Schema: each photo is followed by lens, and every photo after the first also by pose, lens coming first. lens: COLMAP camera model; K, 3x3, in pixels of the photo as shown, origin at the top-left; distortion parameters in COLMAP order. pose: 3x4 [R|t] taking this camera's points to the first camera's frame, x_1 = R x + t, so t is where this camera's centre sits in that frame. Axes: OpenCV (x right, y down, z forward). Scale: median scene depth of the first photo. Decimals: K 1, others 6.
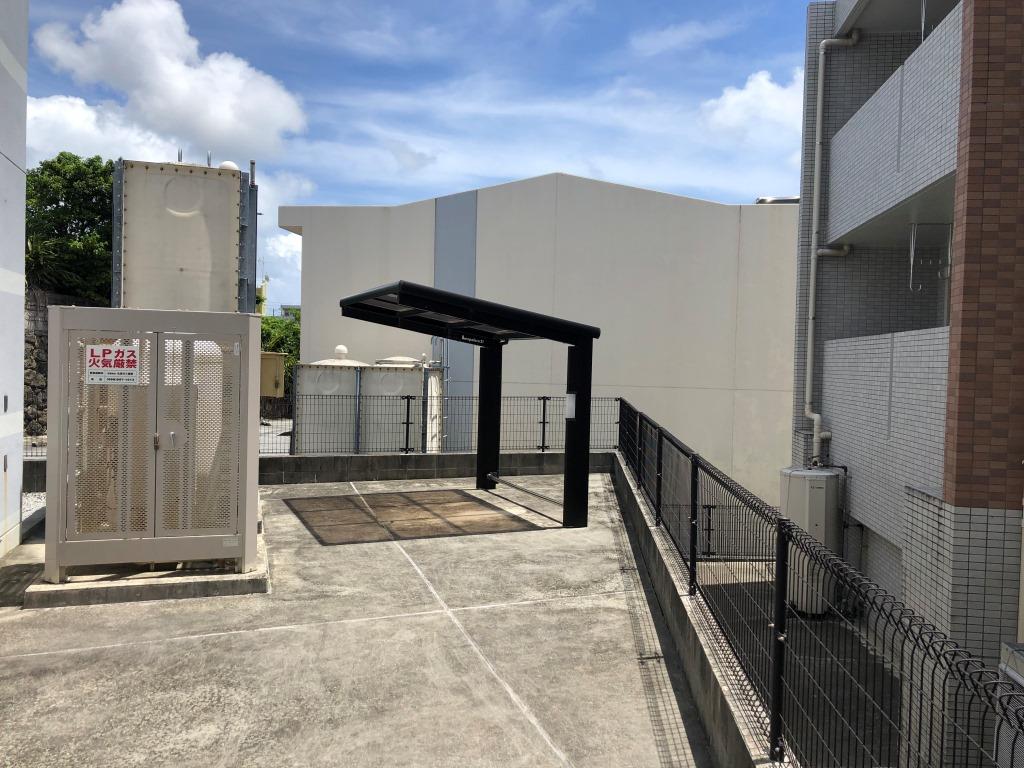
lens RADIAL K [[840.8, 0, 512.0], [0, 840.8, 384.0], [0, 0, 1]] dist [0.086694, -0.110191]
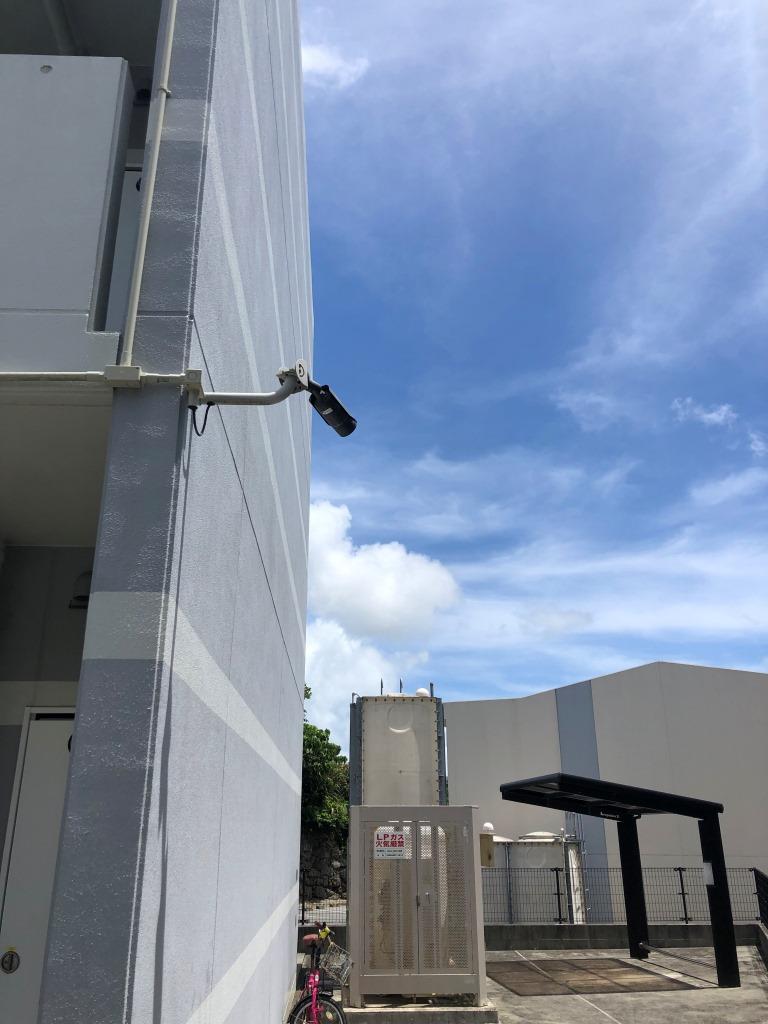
lens RADIAL K [[840.8, 0, 370.7], [0, 840.8, 512.8], [0, 0, 1]] dist [0.086694, -0.110191]
pose [[0.963485, -0.118126, -0.240297, -0.035314], [0.018597, 0.924783, -0.380041, 0.003284], [0.267115, 0.361695, 0.893211, -0.352995]]
